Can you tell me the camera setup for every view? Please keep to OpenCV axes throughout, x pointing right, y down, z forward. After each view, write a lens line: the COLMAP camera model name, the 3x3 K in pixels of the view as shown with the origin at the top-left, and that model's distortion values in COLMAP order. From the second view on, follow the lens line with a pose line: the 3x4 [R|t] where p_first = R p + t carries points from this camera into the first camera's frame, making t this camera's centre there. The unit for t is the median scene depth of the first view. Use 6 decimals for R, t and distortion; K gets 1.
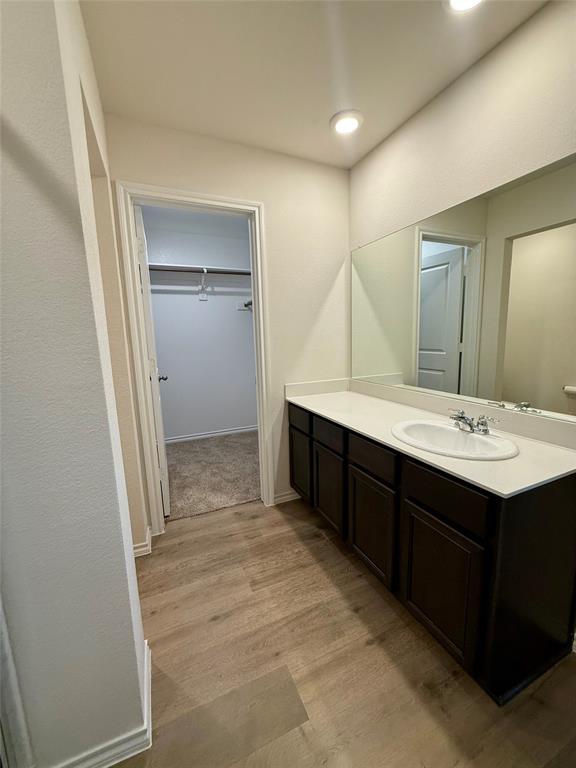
lens RADIAL K [[307.0, 0, 288.0], [0, 307.0, 384.0], [0, 0, 1]] dist [-0.001329, -0.000132]
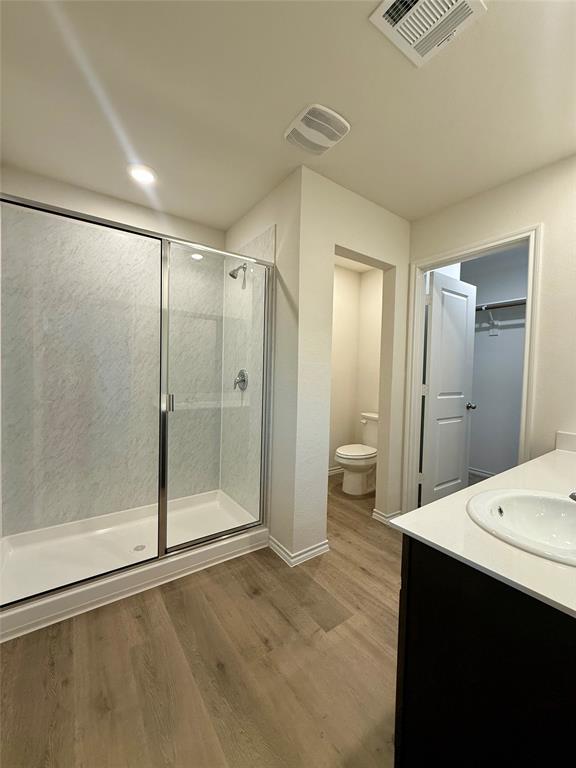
lens RADIAL K [[307.0, 0, 288.0], [0, 307.0, 384.0], [0, 0, 1]] dist [-0.001329, -0.000132]
pose [[0.192550, 0.063308, -0.979243, 1.005983], [-0.167638, 0.985369, 0.030741, -0.043806], [0.966862, 0.158239, 0.200346, 0.265791]]
